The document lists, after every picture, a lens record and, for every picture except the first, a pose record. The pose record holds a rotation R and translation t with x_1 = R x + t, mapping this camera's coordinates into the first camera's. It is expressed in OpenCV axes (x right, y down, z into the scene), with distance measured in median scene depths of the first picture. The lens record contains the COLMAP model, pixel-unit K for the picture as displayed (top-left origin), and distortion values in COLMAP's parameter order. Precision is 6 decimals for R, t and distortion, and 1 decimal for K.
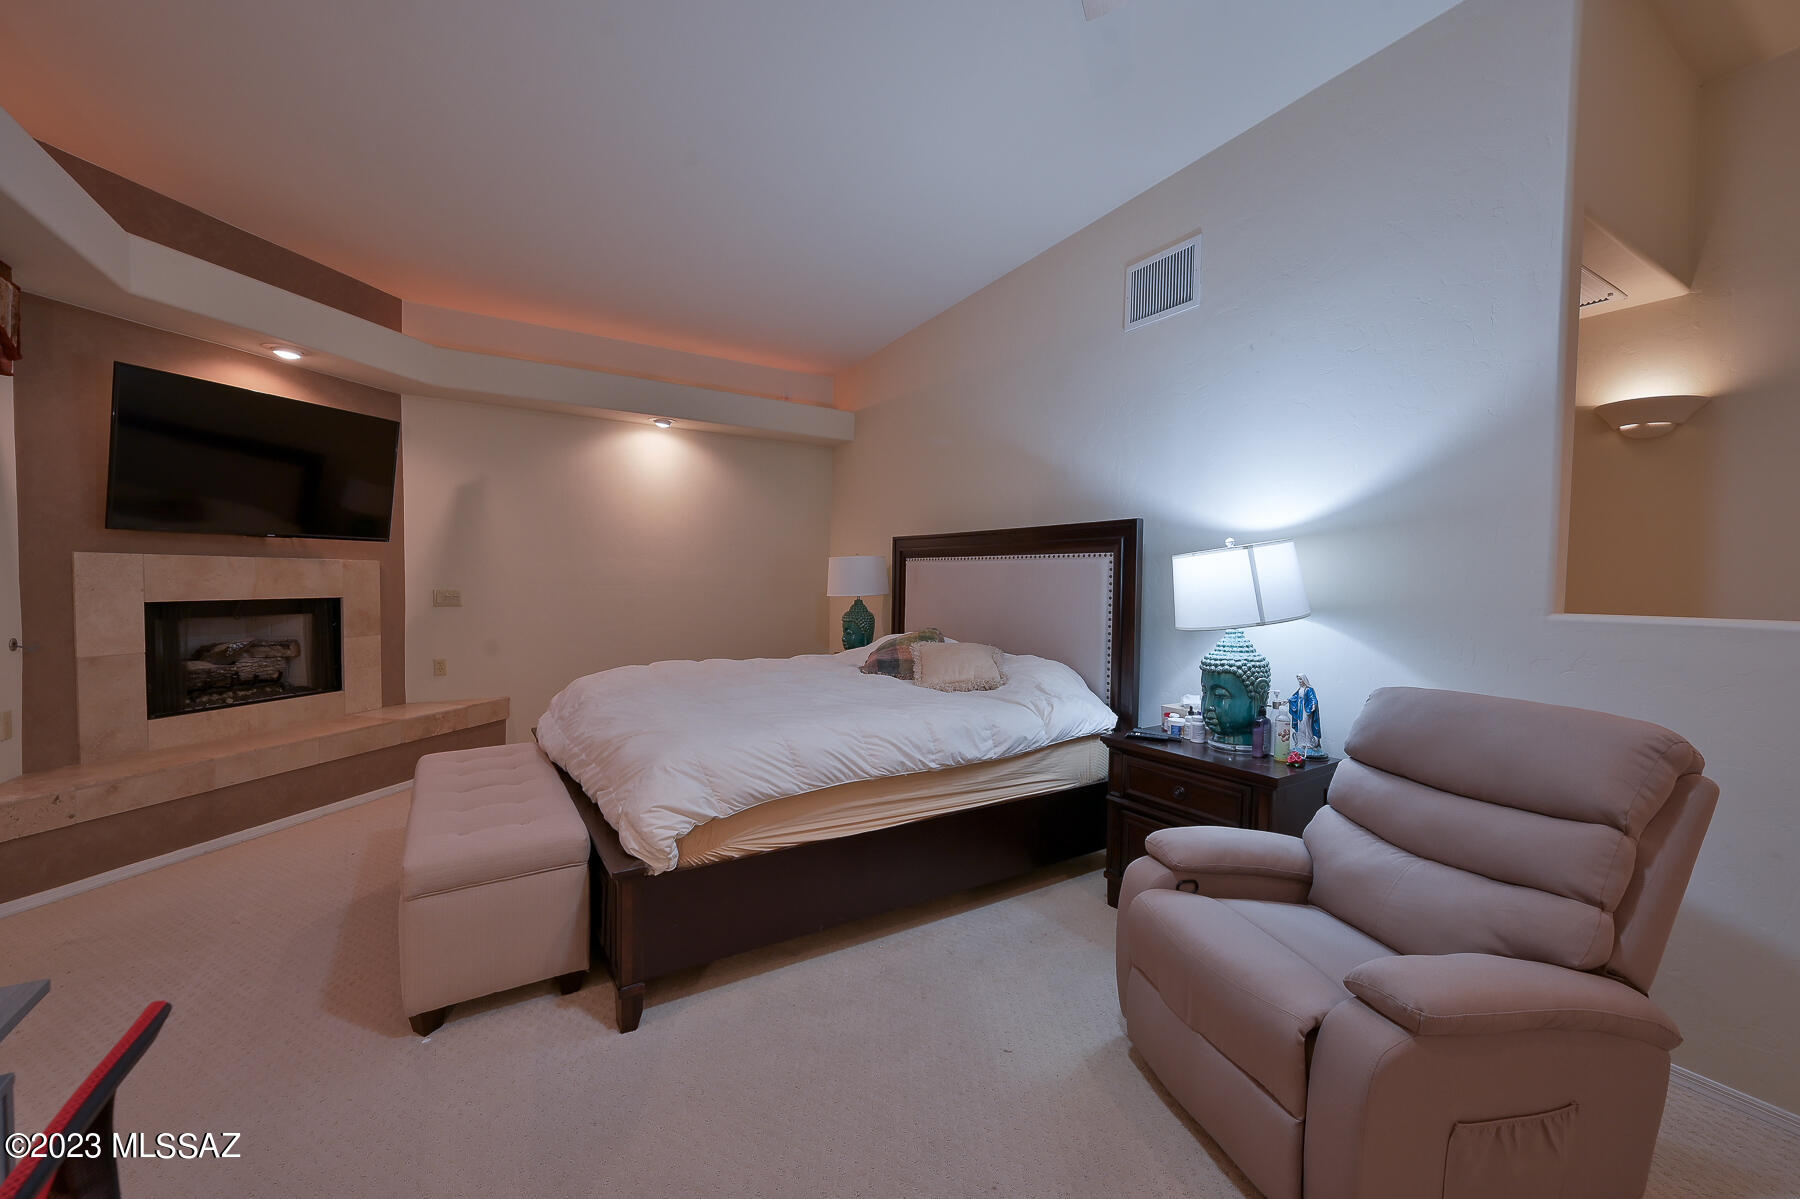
lens RADIAL K [[709.2, 0, 897.5], [0, 709.2, 600.0], [0, 0, 1]] dist [-0.001080, 0.000120]
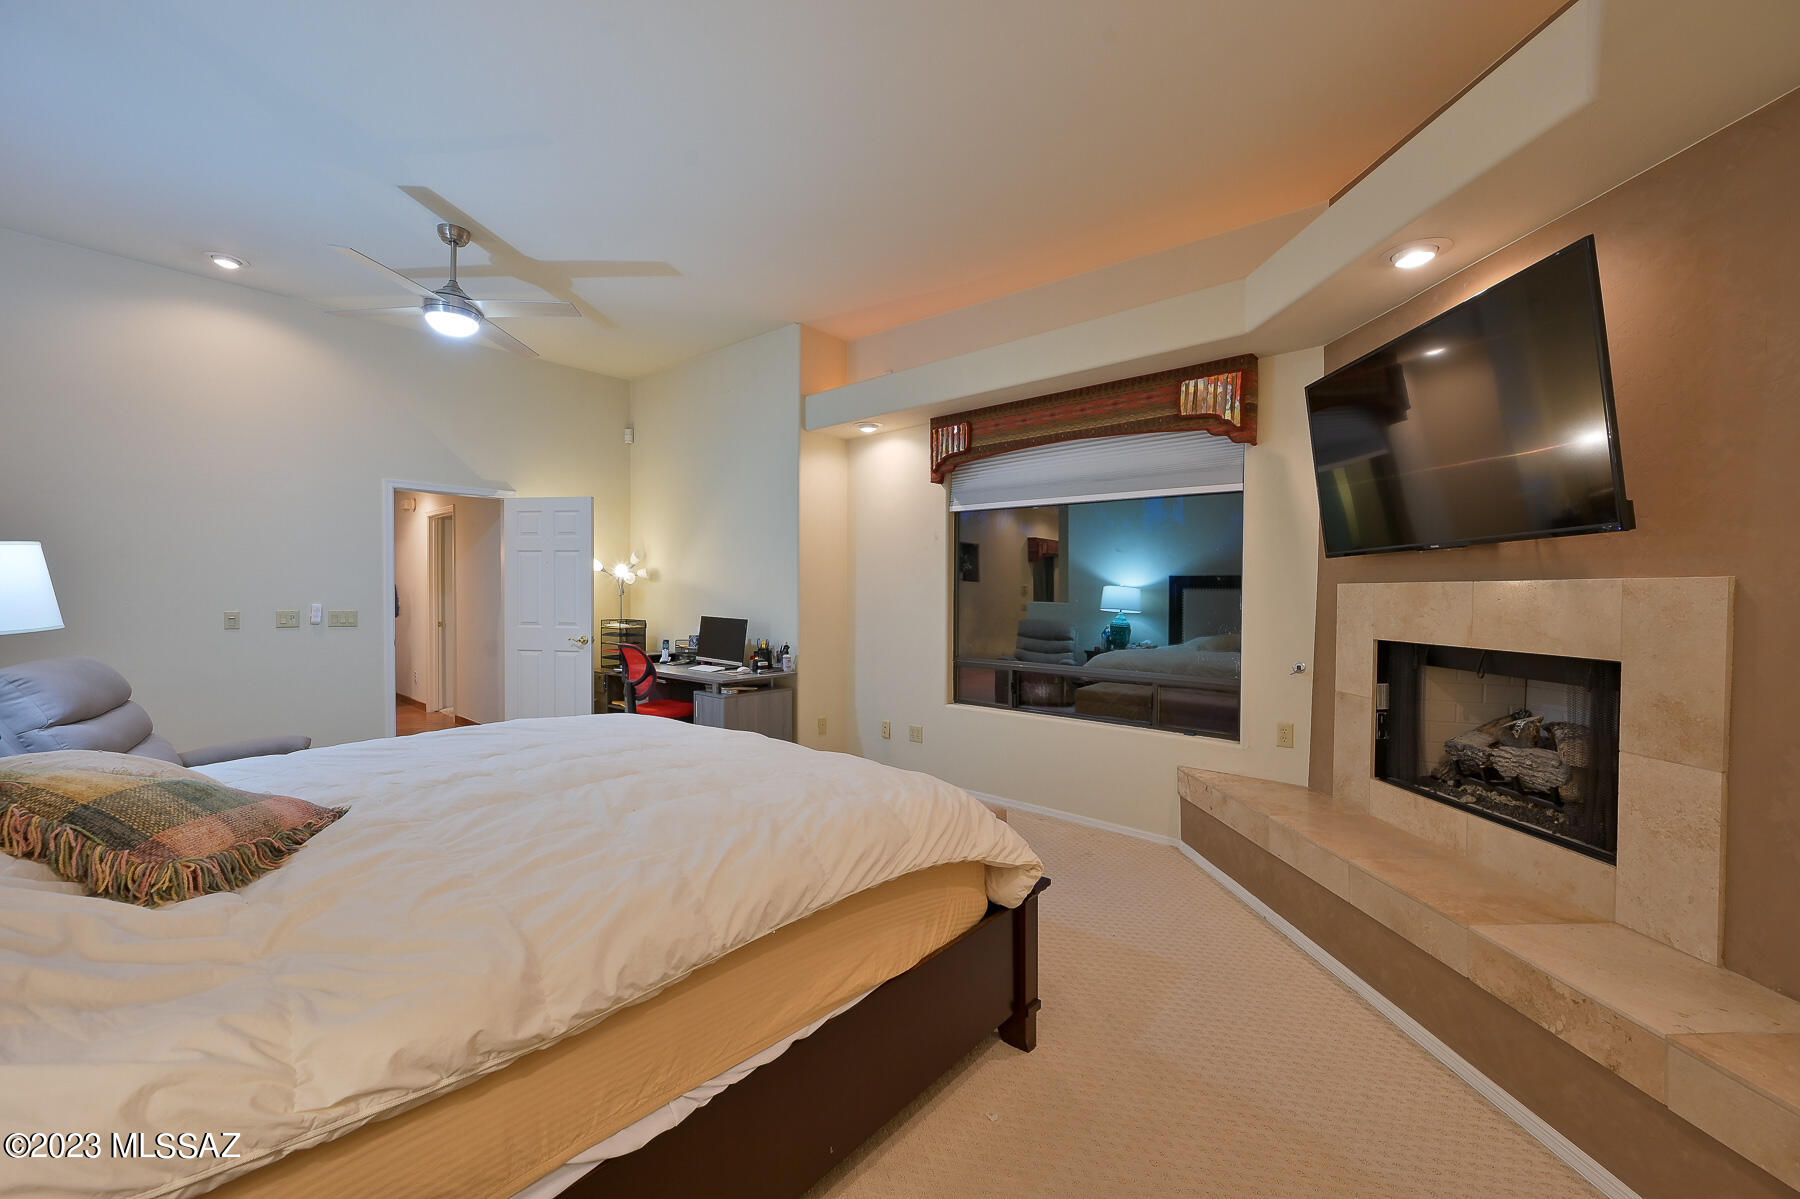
lens RADIAL K [[709.2, 0, 900.8], [0, 709.2, 602.2], [0, 0, 1]] dist [-0.001080, 0.000120]
pose [[-0.958247, -0.008429, -0.285816, -0.222256], [-0.020095, 0.999079, 0.037909, -0.051052], [0.285233, 0.042070, -0.957534, 1.351569]]
